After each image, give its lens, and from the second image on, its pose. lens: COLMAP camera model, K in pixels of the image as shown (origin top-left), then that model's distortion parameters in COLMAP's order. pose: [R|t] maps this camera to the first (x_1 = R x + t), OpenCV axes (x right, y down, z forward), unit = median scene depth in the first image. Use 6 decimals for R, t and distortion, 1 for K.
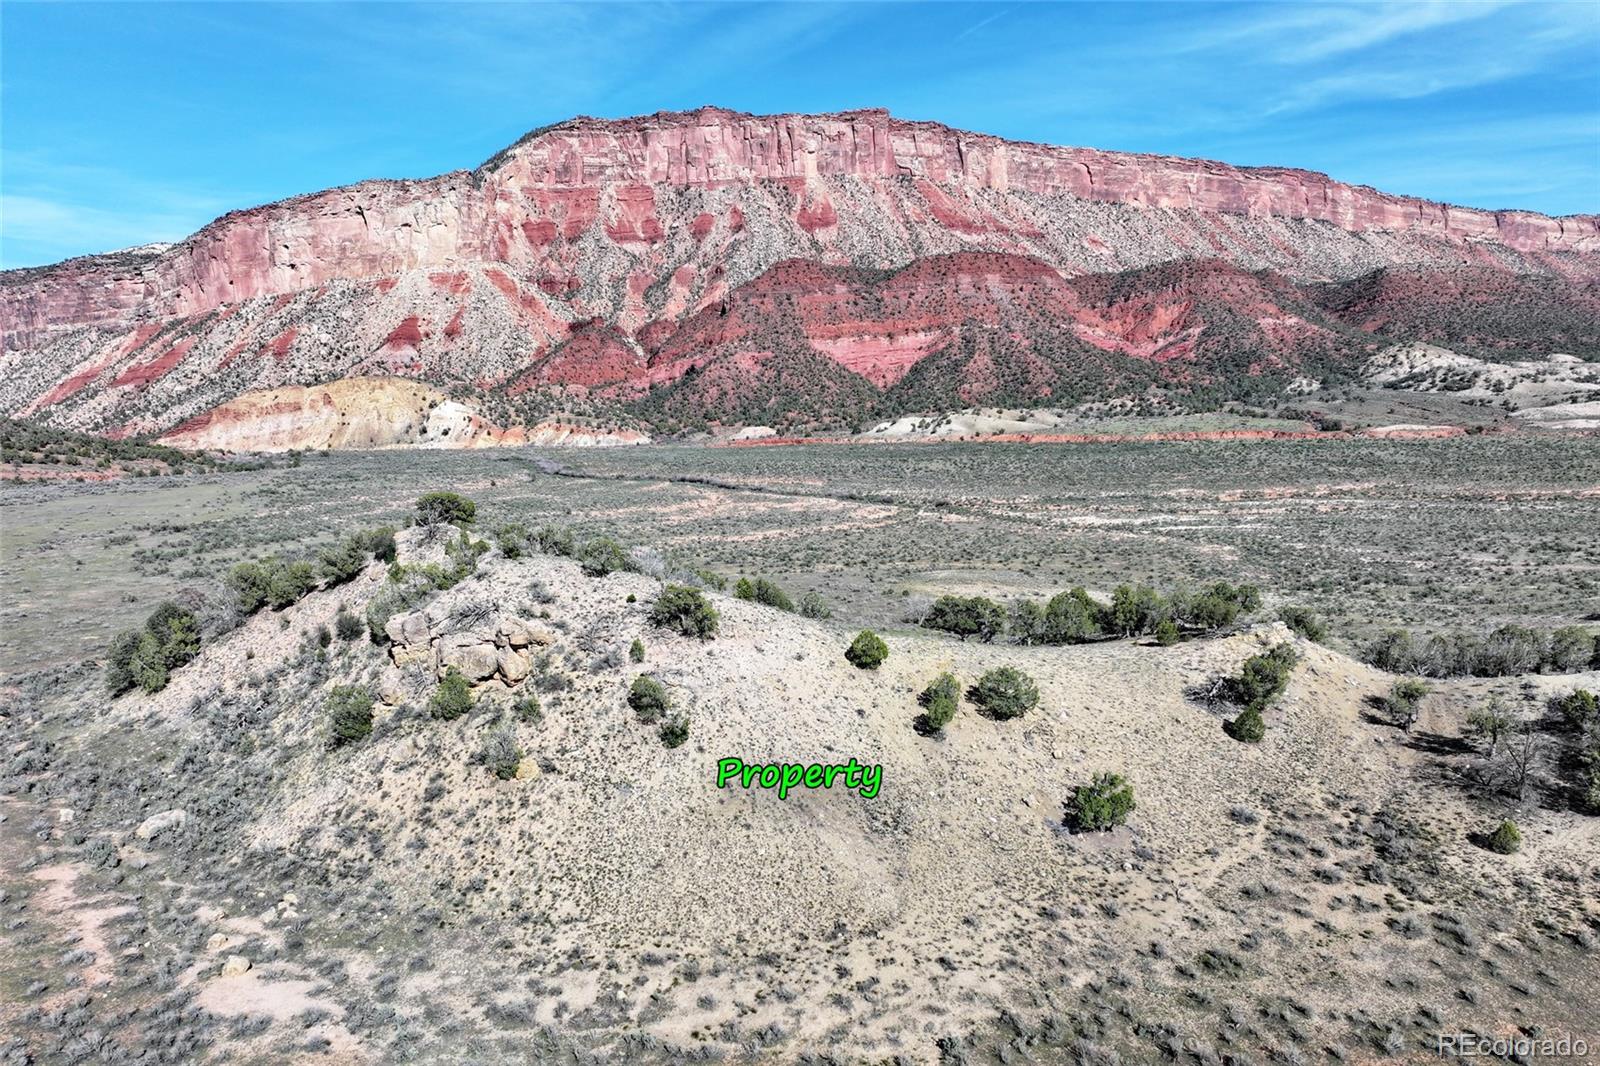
lens RADIAL K [[1126.5, 0, 799.7], [0, 1126.5, 601.7], [0, 0, 1]] dist [-0.006417, 0.022460]
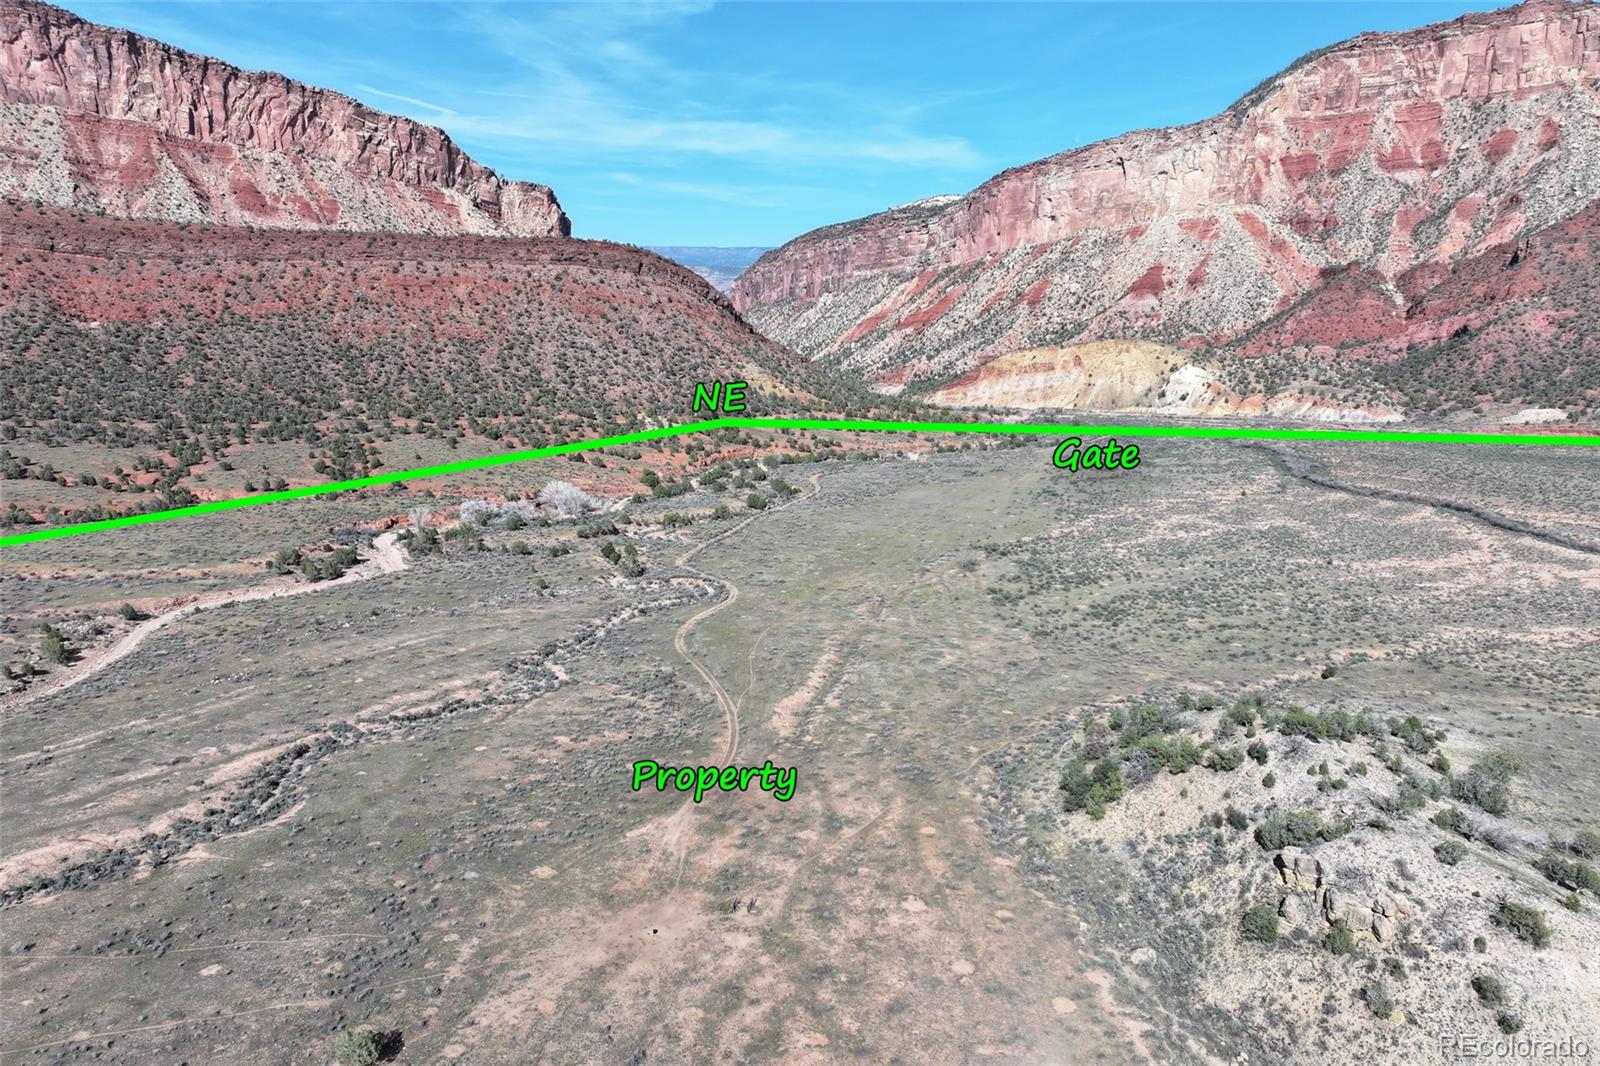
lens RADIAL K [[1126.5, 0, 795.8], [0, 1126.5, 563.8], [0, 0, 1]] dist [-0.006417, 0.022460]
pose [[0.821344, 0.135057, -0.554215, -0.008361], [-0.109701, 0.990830, 0.078880, -0.029490], [0.559786, -0.003989, 0.828628, -0.044439]]
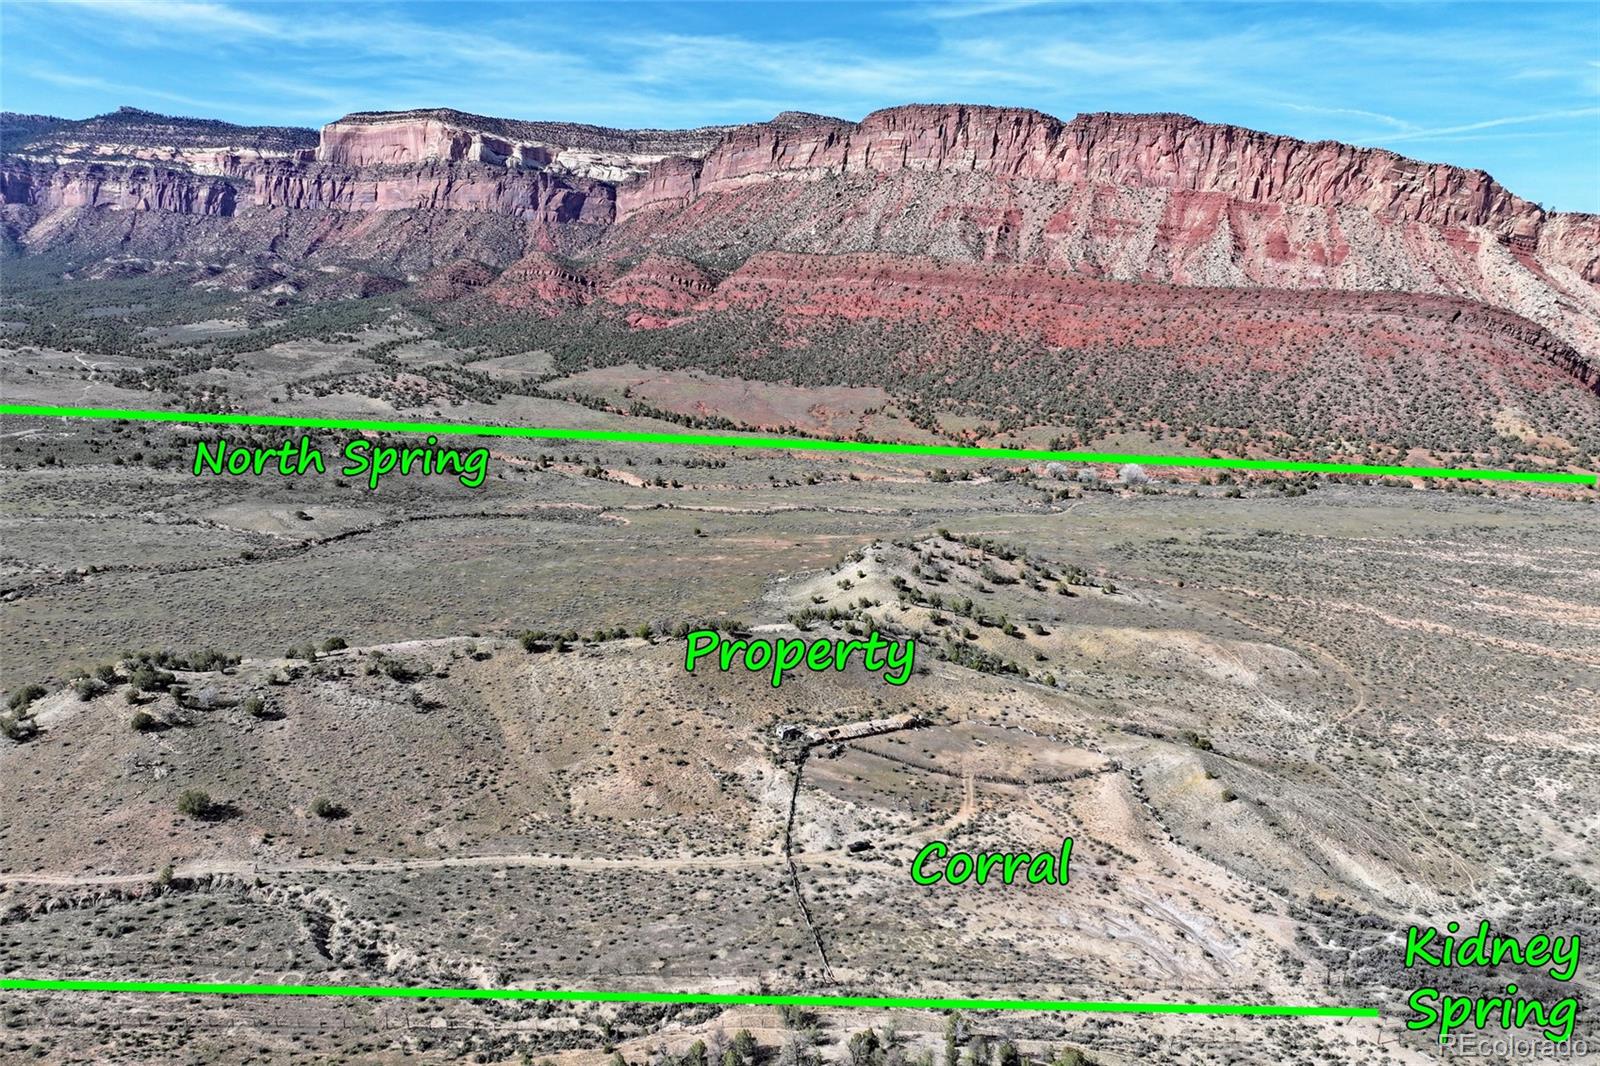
lens RADIAL K [[1126.5, 0, 802.2], [0, 1126.5, 569.6], [0, 0, 1]] dist [-0.006417, 0.022460]
pose [[-0.028176, 0.237605, -0.970953, 0.325413], [-0.197932, 0.950780, 0.238412, -0.073202], [0.979811, 0.198900, 0.020240, 0.044258]]
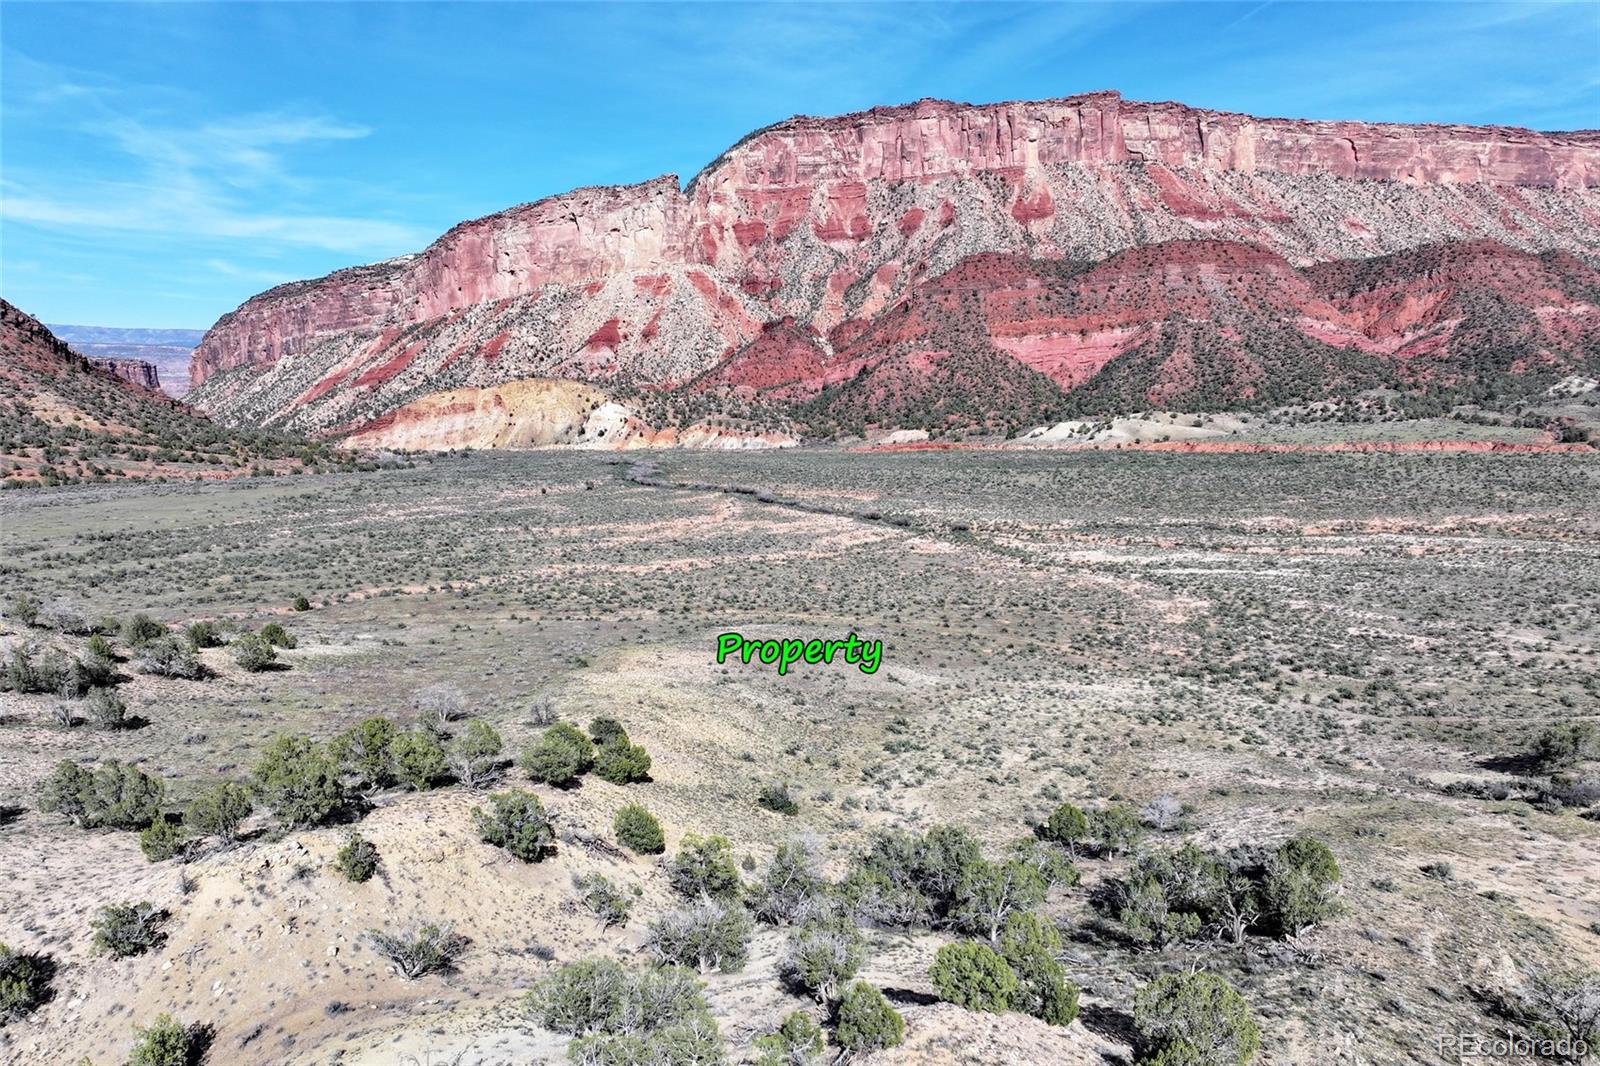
lens RADIAL K [[1126.5, 0, 797.6], [0, 1126.5, 601.5], [0, 0, 1]] dist [-0.006417, 0.022460]
pose [[0.974612, 0.042006, -0.219923, 0.062221], [-0.041584, 0.999114, 0.006554, -0.009455], [0.220004, 0.002758, 0.975495, 0.036391]]
